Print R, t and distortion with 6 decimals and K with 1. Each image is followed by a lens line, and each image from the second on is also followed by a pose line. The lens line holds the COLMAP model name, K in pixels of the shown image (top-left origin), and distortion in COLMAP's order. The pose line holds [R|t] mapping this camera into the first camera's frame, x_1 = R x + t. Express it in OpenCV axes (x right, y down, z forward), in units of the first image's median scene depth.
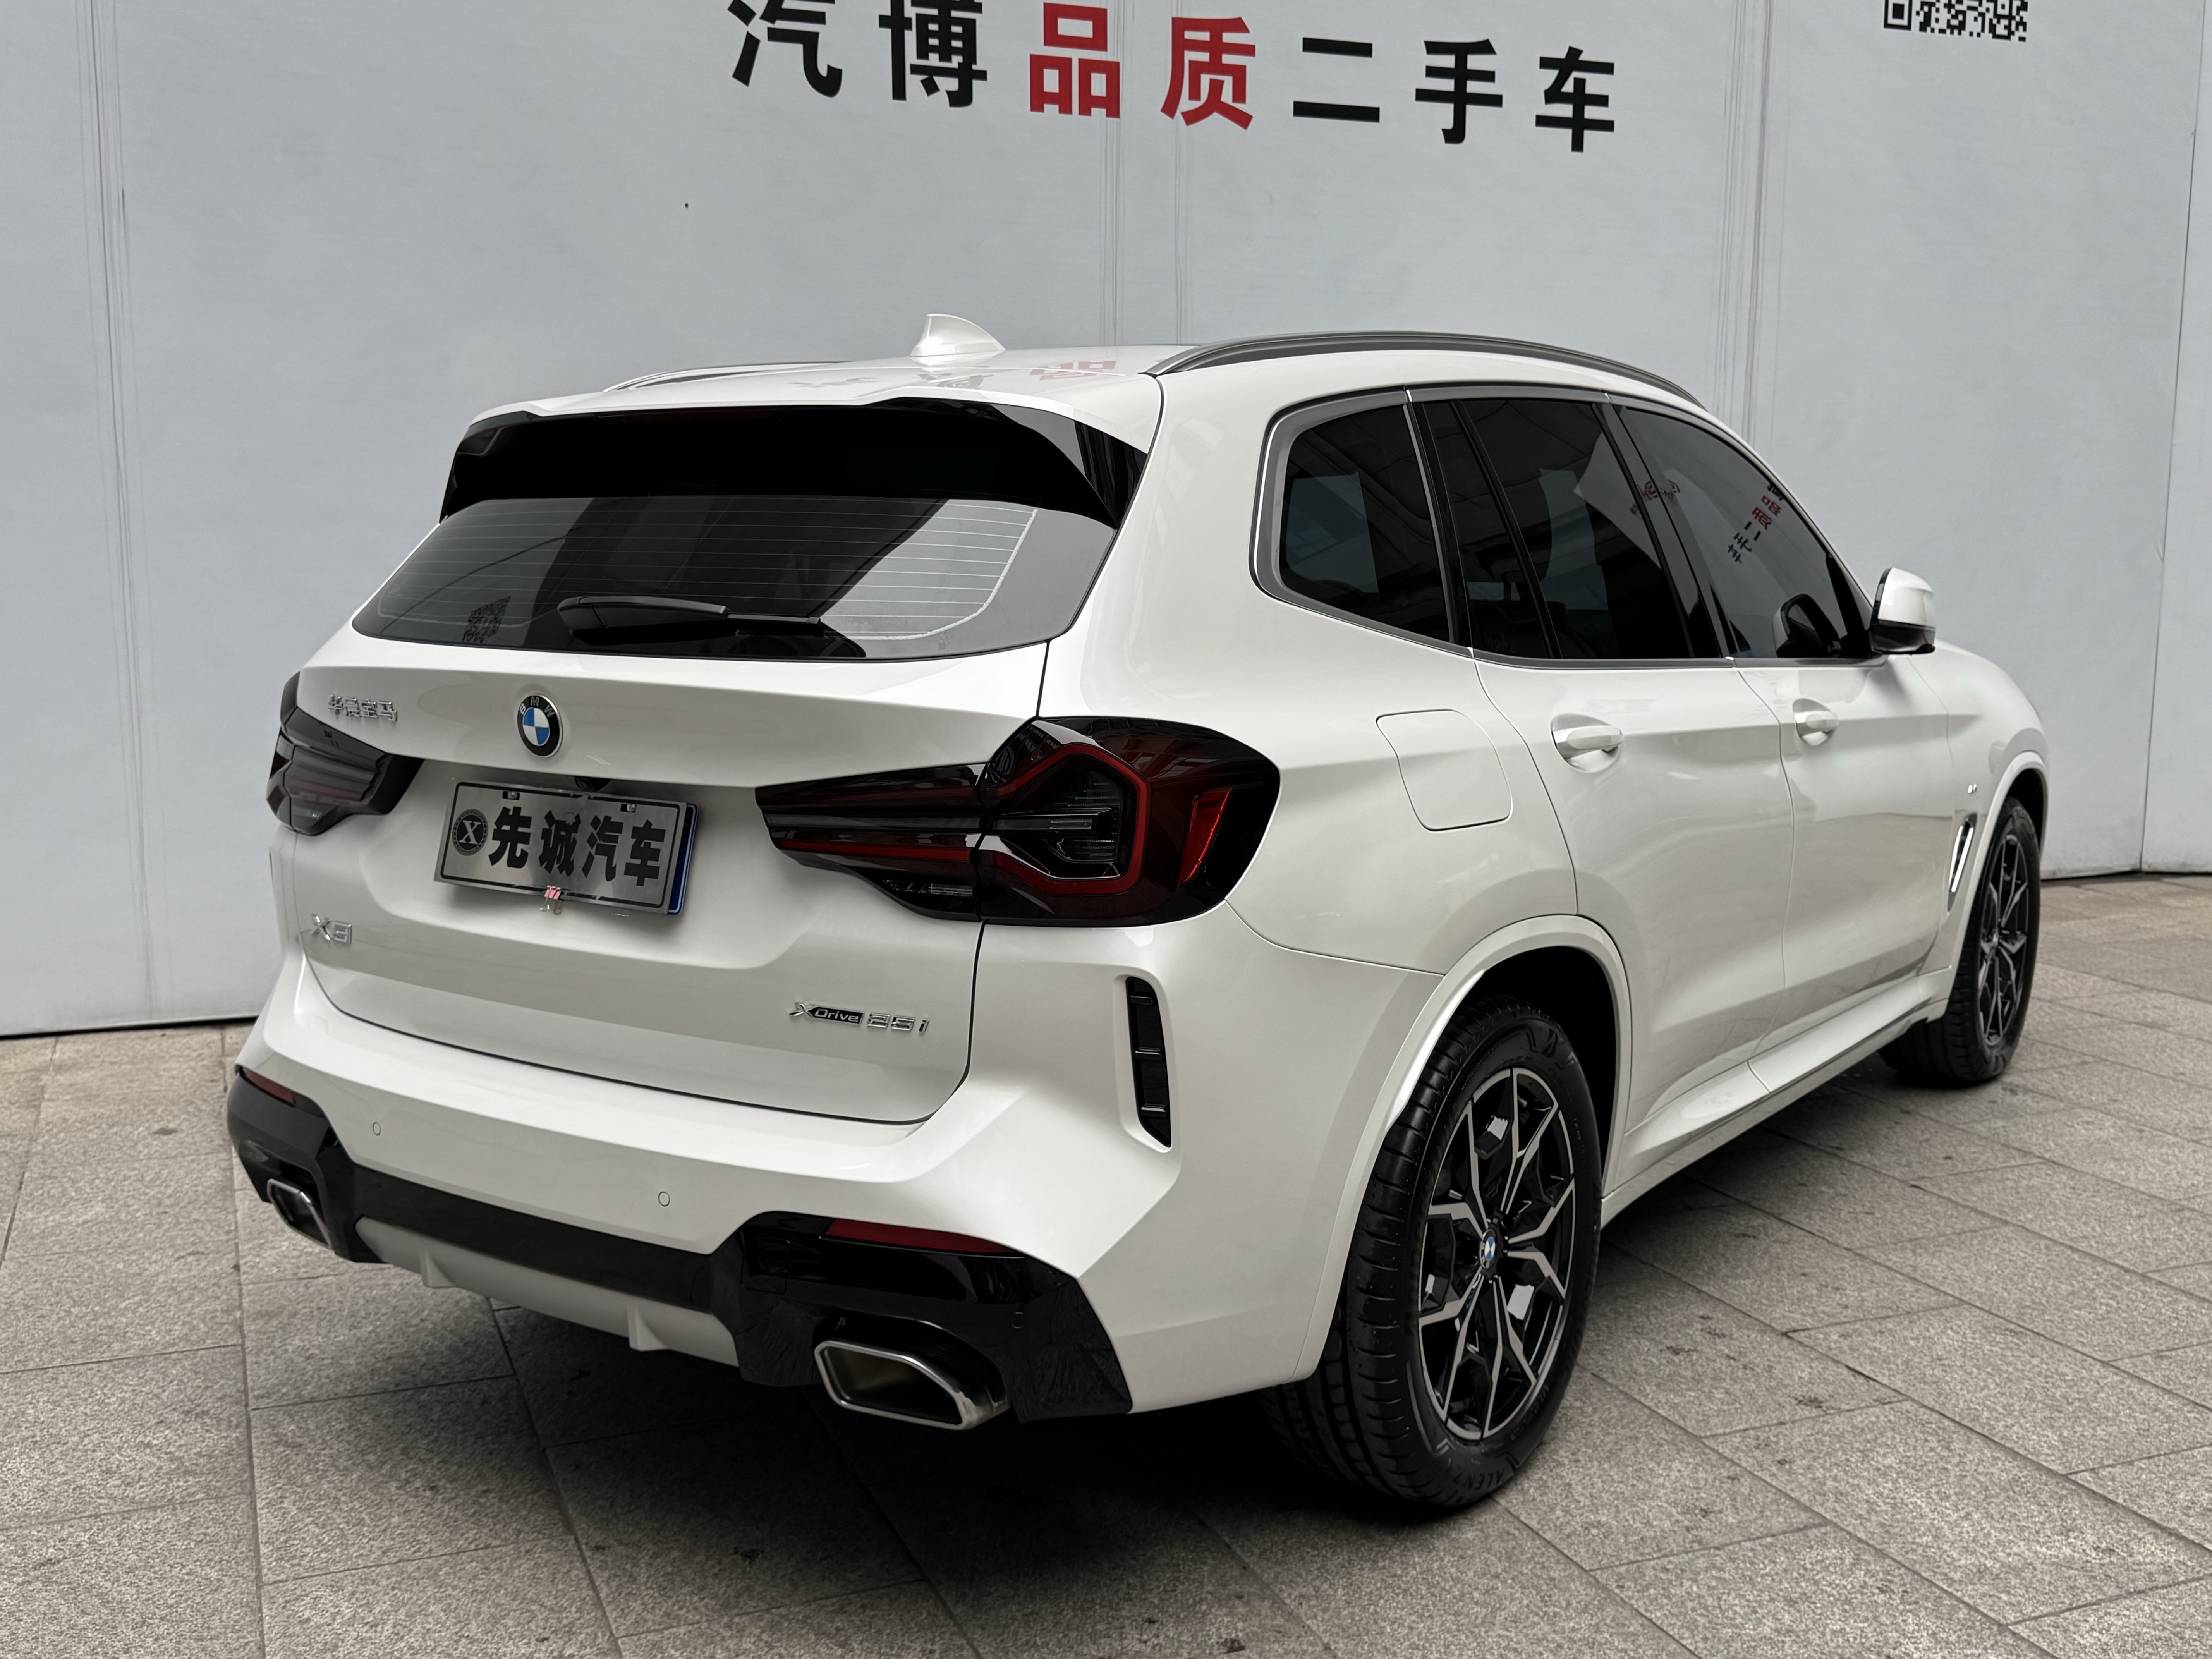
lens RADIAL K [[2220.3, 0, 1106.0], [0, 2220.3, 829.5], [0, 0, 1]] dist [0.003180, 0.009602]
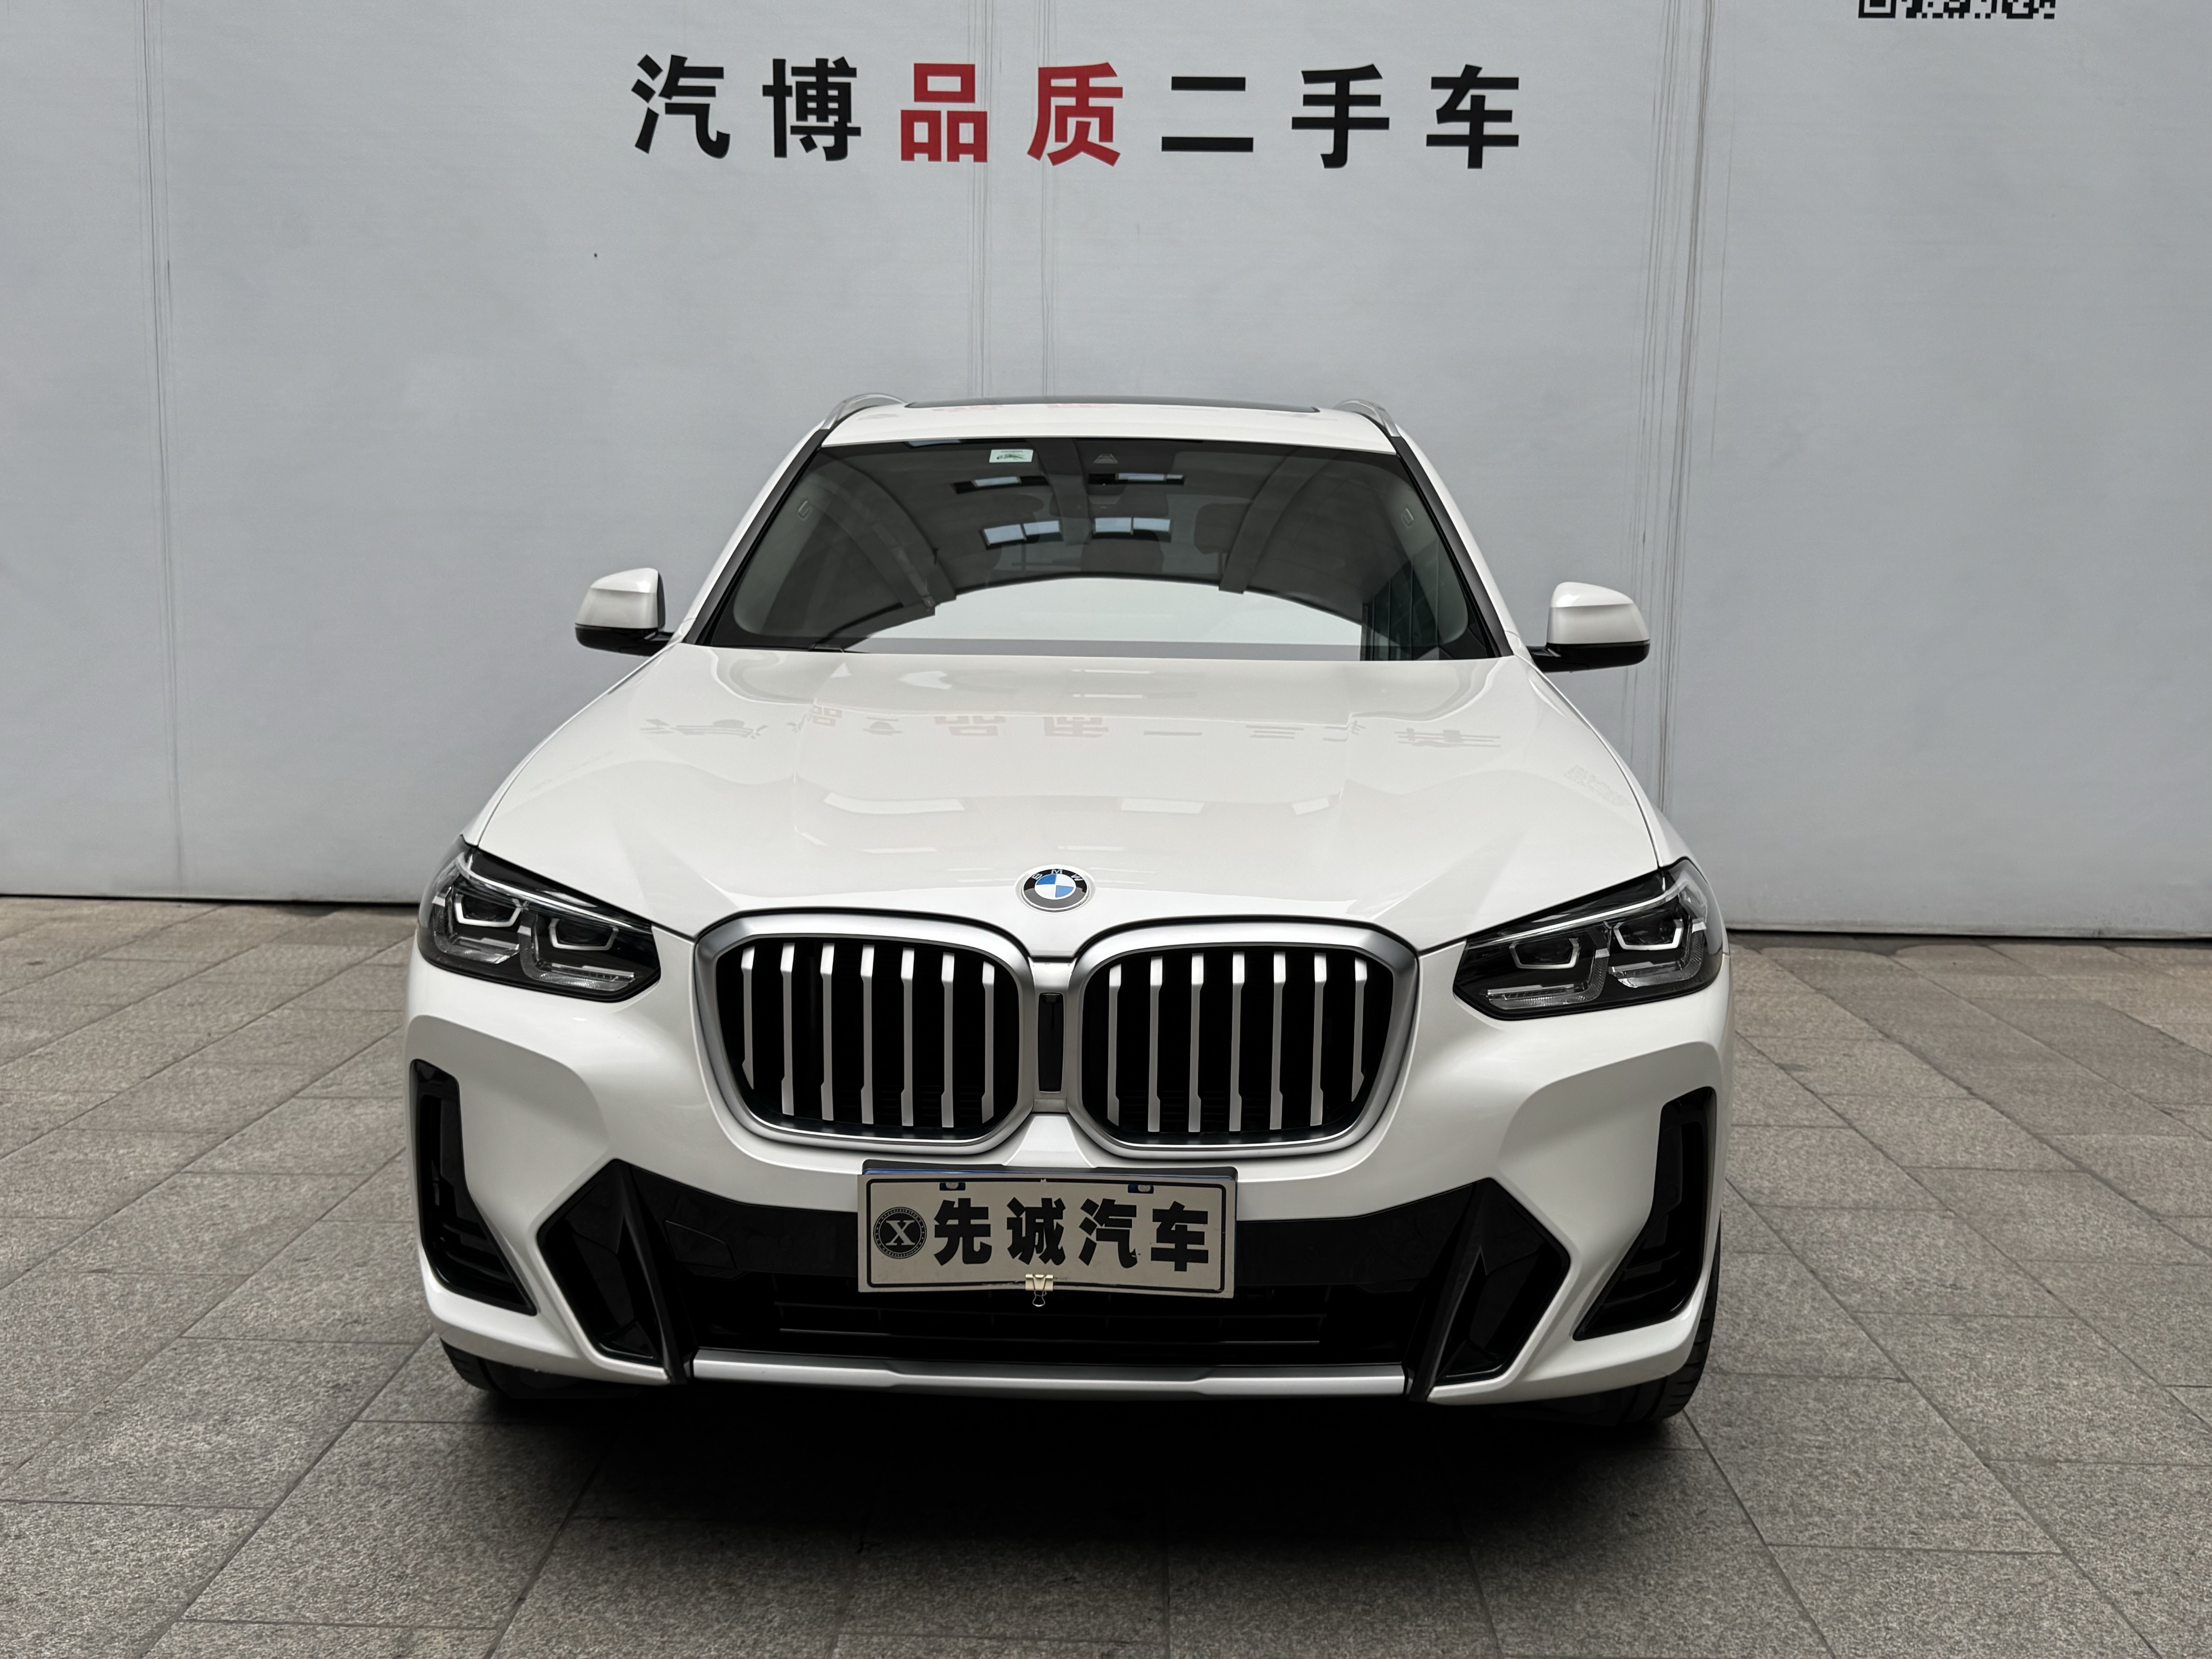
lens RADIAL K [[2156.3, 0, 1104.7], [0, 2156.3, 830.5], [0, 0, 1]] dist [0.016821, -0.007995]
pose [[0.914258, 0.068766, -0.399253, 0.513944], [-0.073022, 0.997320, 0.004559, 0.002444], [0.398496, 0.024986, 0.916830, 0.046007]]
